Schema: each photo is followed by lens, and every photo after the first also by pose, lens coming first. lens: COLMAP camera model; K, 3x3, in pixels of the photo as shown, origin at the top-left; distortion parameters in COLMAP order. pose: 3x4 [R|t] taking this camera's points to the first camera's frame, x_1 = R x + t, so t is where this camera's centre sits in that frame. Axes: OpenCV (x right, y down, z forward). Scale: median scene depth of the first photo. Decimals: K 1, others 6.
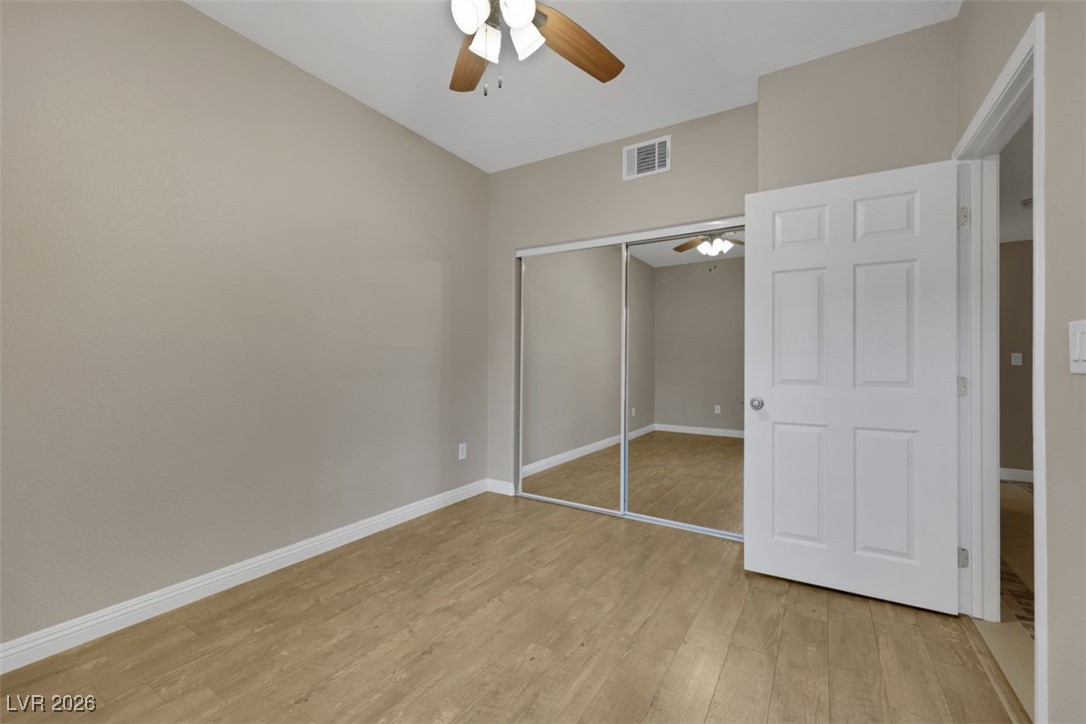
lens RADIAL K [[442.8, 0, 545.5], [0, 442.8, 357.5], [0, 0, 1]] dist [-0.000983, 0.000073]
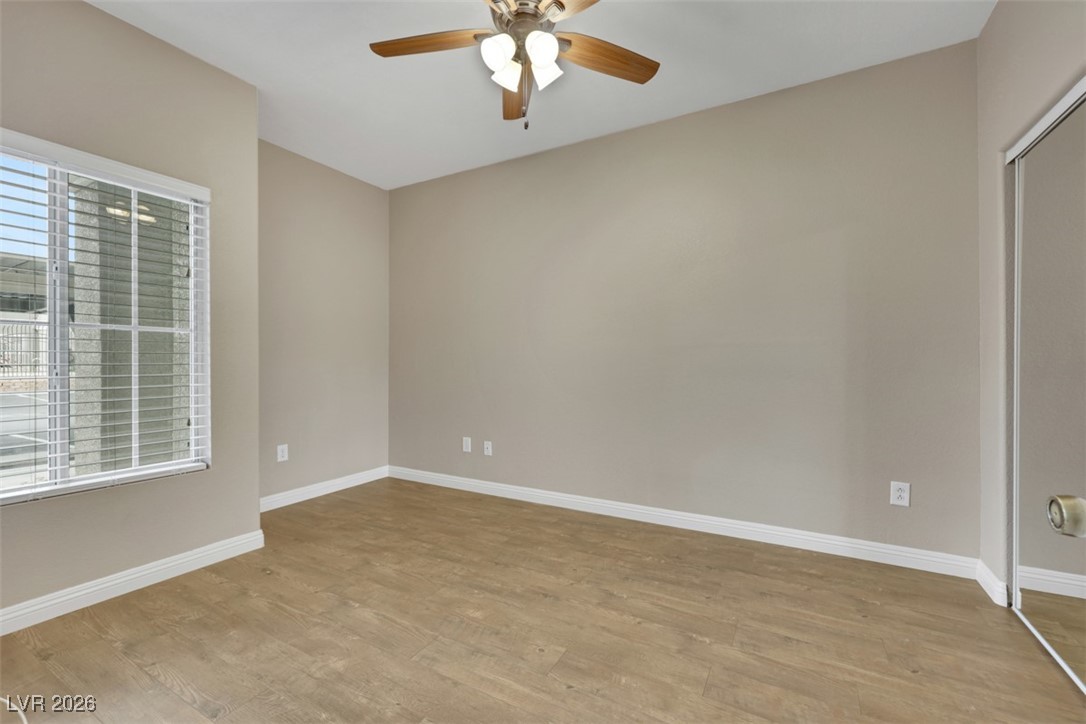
lens RADIAL K [[442.8, 0, 545.5], [0, 442.8, 357.5], [0, 0, 1]] dist [-0.000983, 0.000073]
pose [[0.069093, -0.012977, -0.997526, 0.731988], [0.010204, 0.999872, -0.012301, 0.016614], [0.997558, -0.009329, 0.069216, 0.697895]]
